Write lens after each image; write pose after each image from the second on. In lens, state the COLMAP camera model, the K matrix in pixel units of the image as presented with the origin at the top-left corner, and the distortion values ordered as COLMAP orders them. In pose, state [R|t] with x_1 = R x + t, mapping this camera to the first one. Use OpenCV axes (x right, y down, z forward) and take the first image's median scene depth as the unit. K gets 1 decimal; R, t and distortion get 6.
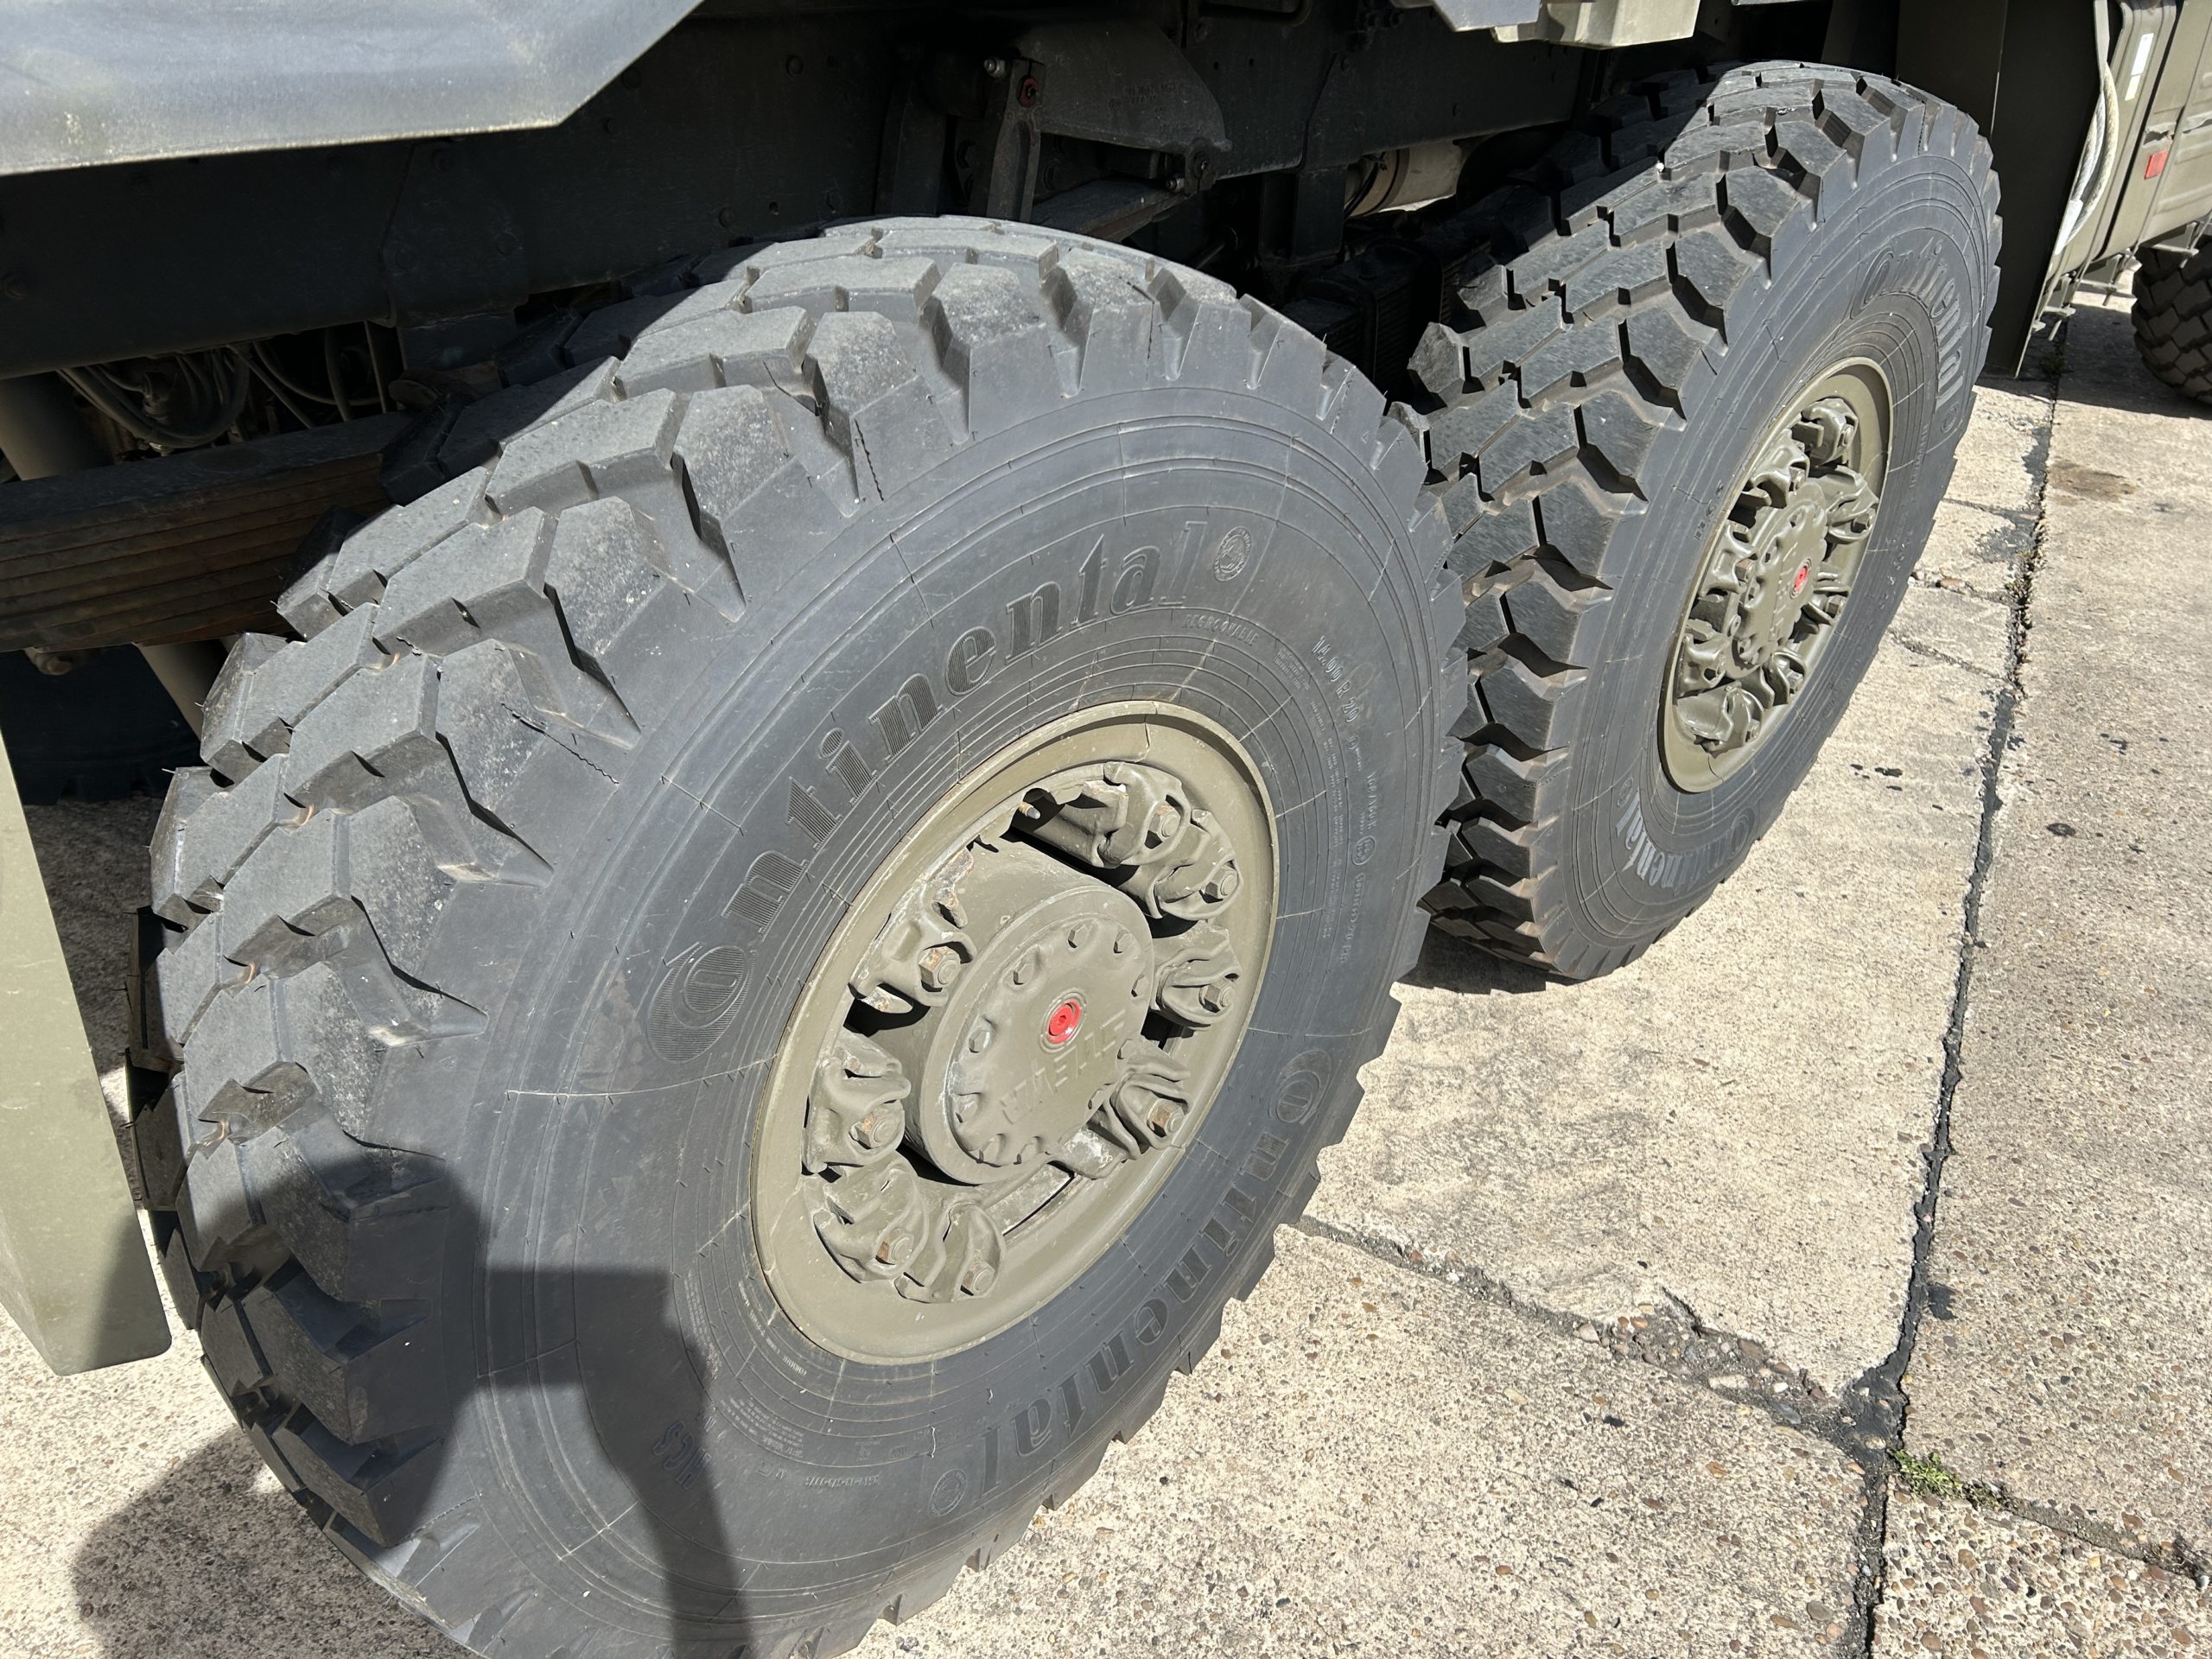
lens RADIAL K [[1659.6, 0, 1104.1], [0, 1659.6, 848.3], [0, 0, 1]] dist [0.065953, -0.069325]
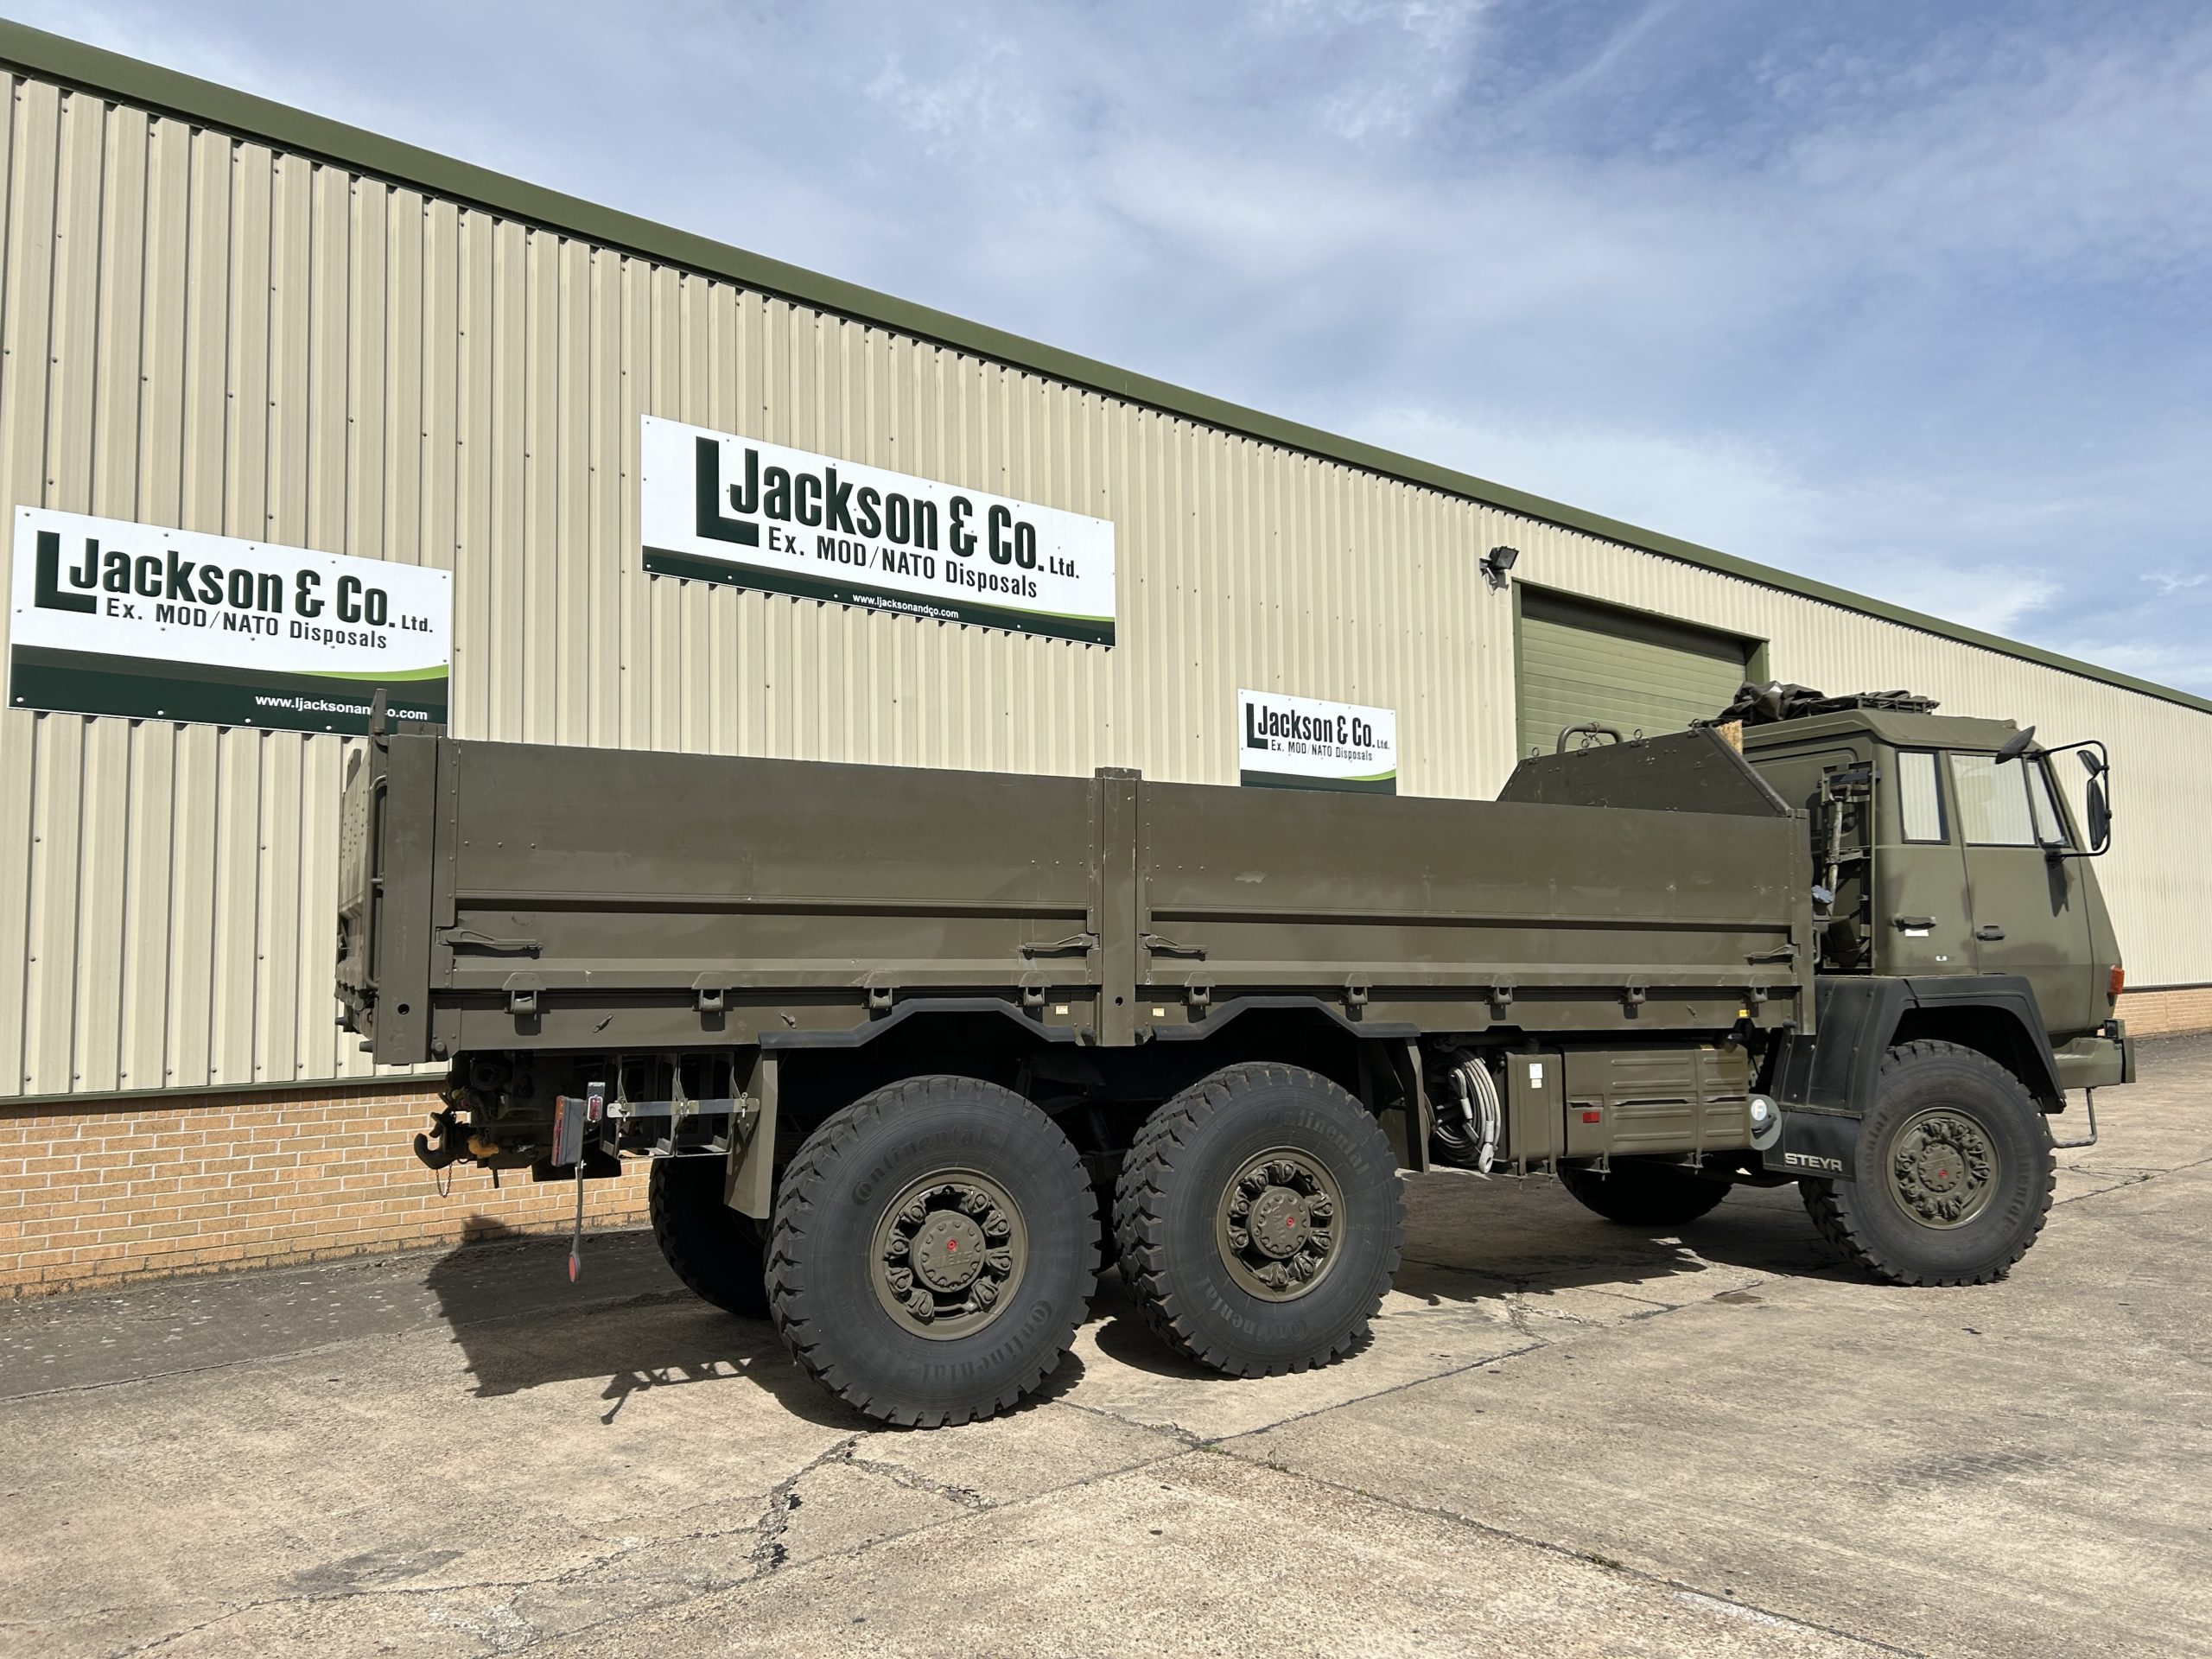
lens RADIAL K [[1659.6, 0, 1110.3], [0, 1659.6, 864.8], [0, 0, 1]] dist [0.065953, -0.069325]
pose [[0.938076, -0.053458, -0.342279, 1.282217], [-0.155601, 0.817733, -0.554167, 1.103434], [0.309518, 0.573110, 0.758778, -1.854561]]
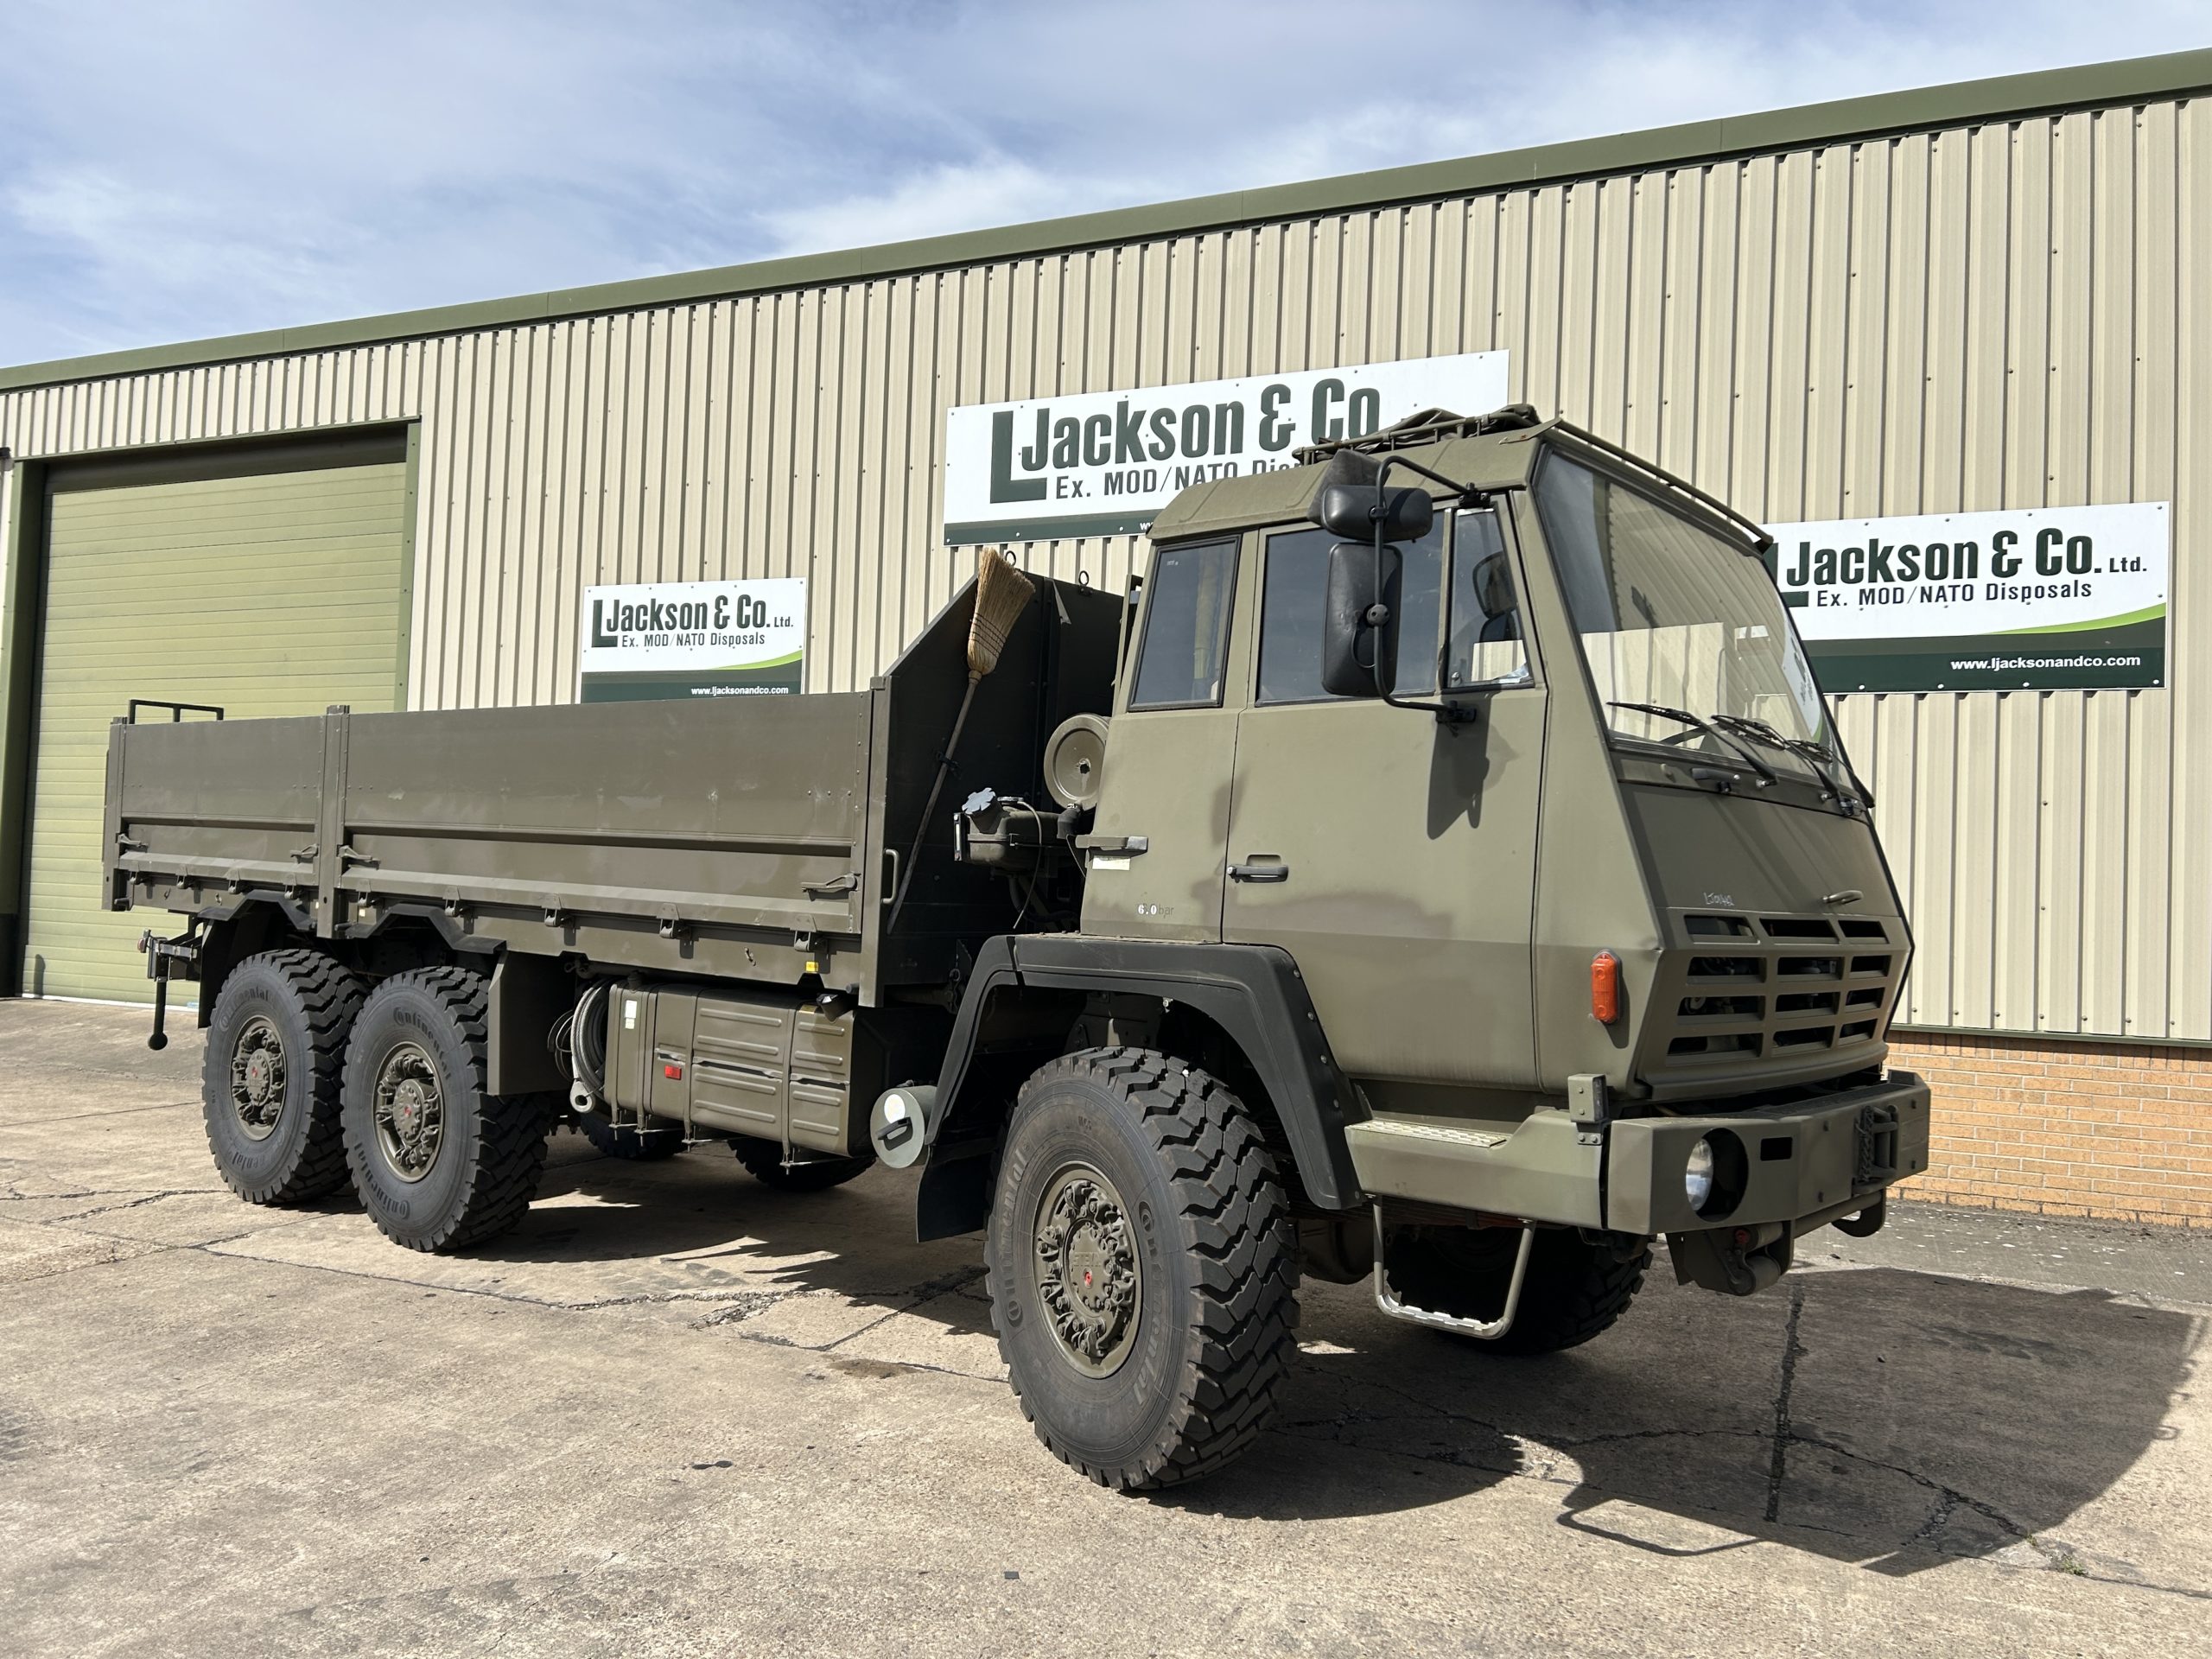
lens RADIAL K [[1659.6, 0, 1081.4], [0, 1659.6, 875.9], [0, 0, 1]] dist [0.065953, -0.069325]
pose [[0.060092, -0.028381, -0.997789, 4.090475], [-0.560664, 0.826061, -0.057262, -1.185953], [0.825860, 0.562866, 0.033727, 1.890055]]
